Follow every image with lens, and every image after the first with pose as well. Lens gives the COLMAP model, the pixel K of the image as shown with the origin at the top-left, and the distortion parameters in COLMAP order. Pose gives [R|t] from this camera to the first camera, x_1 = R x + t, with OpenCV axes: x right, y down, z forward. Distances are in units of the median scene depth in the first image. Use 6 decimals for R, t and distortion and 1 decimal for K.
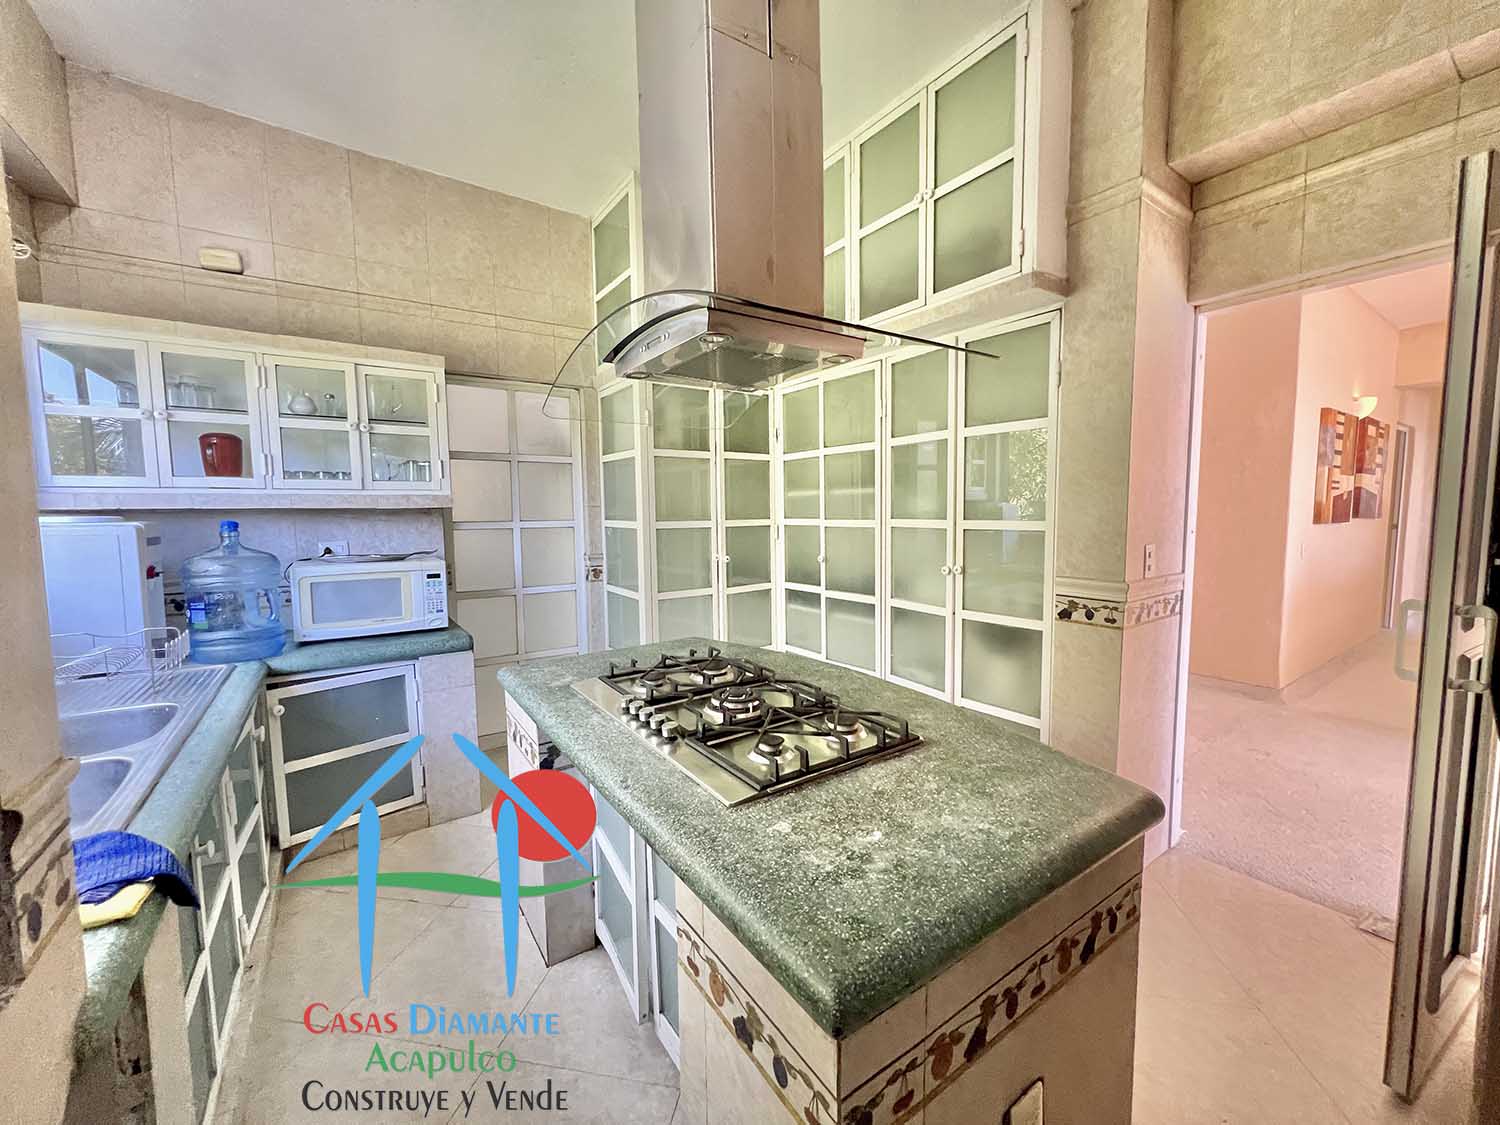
lens RADIAL K [[601.0, 0, 746.2], [0, 601.0, 558.4], [0, 0, 1]] dist [-0.000195, 0.000411]
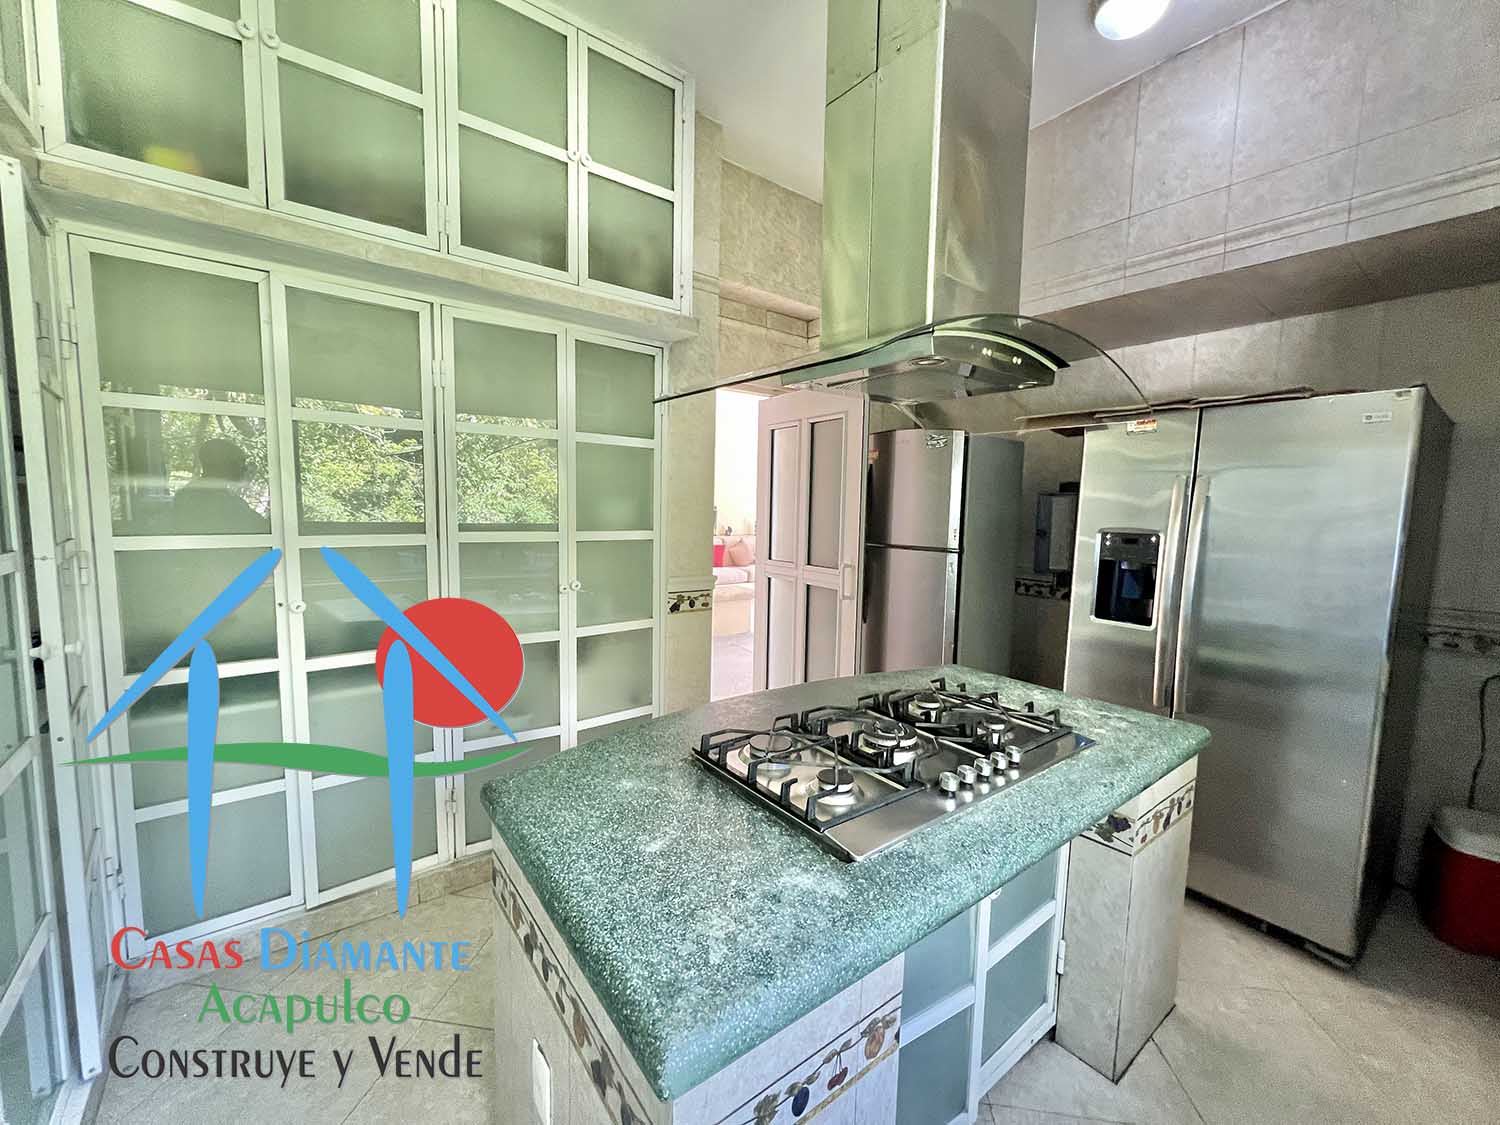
lens RADIAL K [[601.0, 0, 746.2], [0, 601.0, 558.4], [0, 0, 1]] dist [-0.000195, 0.000411]
pose [[-0.051563, -0.080851, 0.995392, -0.713280], [0.062583, 0.994497, 0.084020, -0.104140], [-0.996707, 0.066627, -0.046219, 0.968626]]
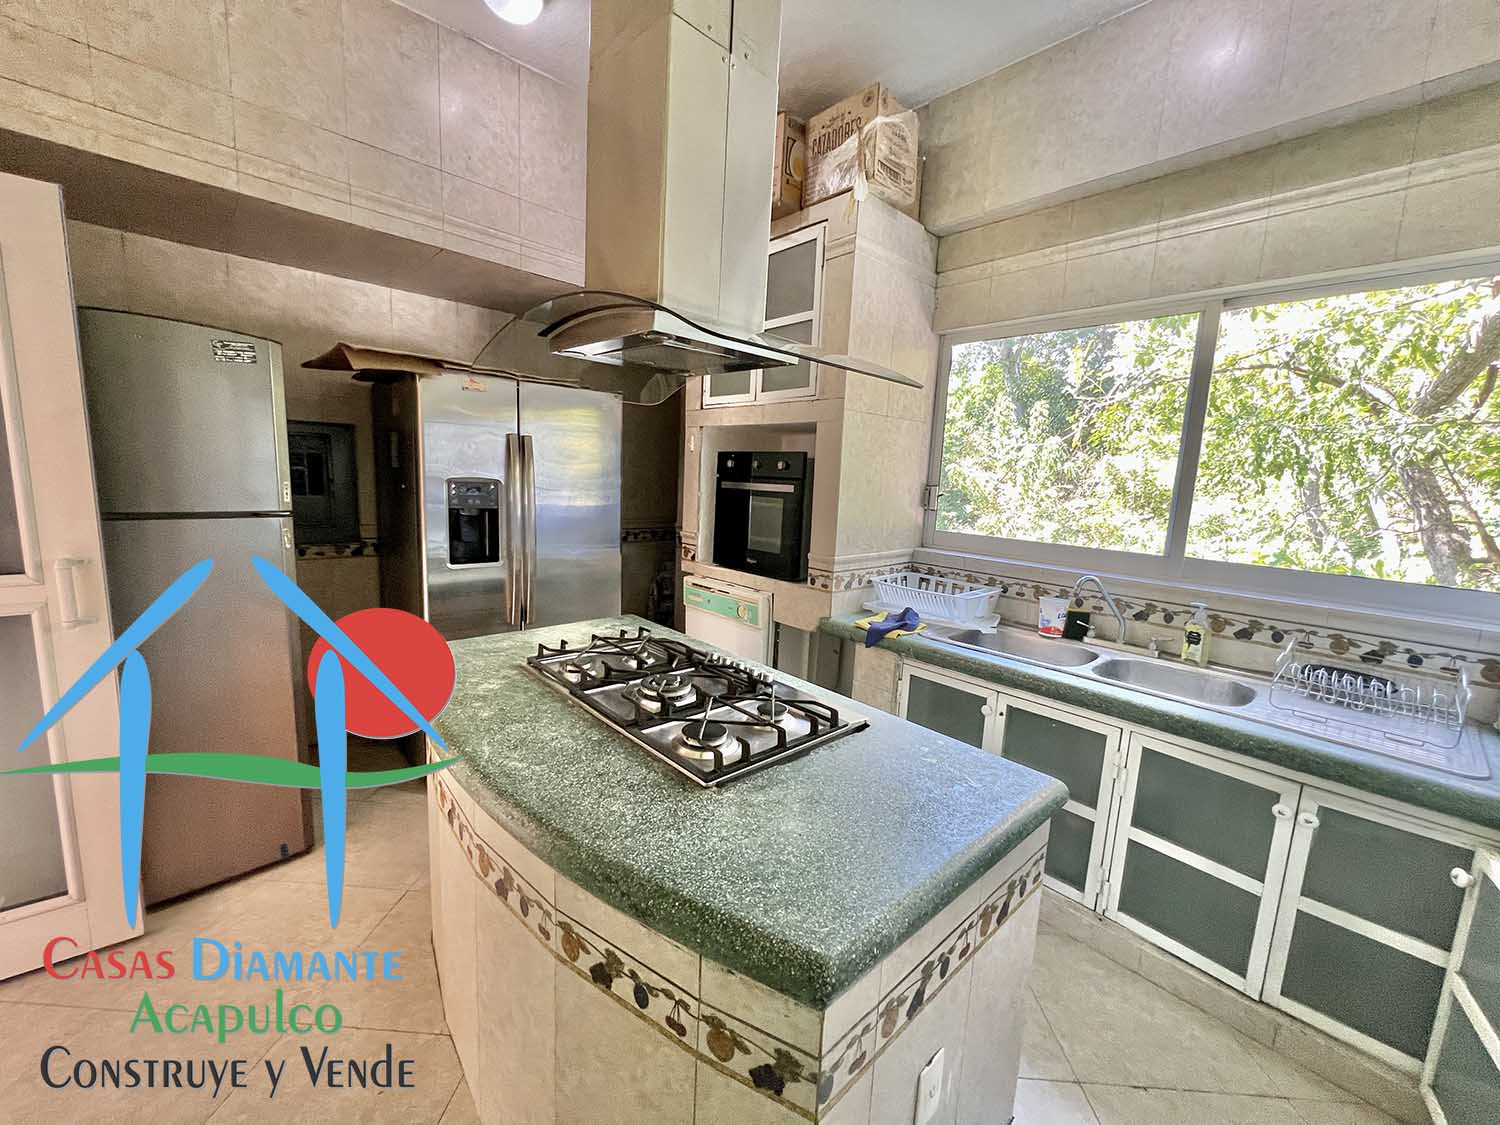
lens RADIAL K [[601.0, 0, 746.2], [0, 601.0, 558.4], [0, 0, 1]] dist [-0.000195, 0.000411]
pose [[-0.988665, -0.014302, -0.149452, 0.001473], [-0.047996, 0.973322, 0.224366, -0.163769], [0.142257, 0.228996, -0.962977, 1.508976]]
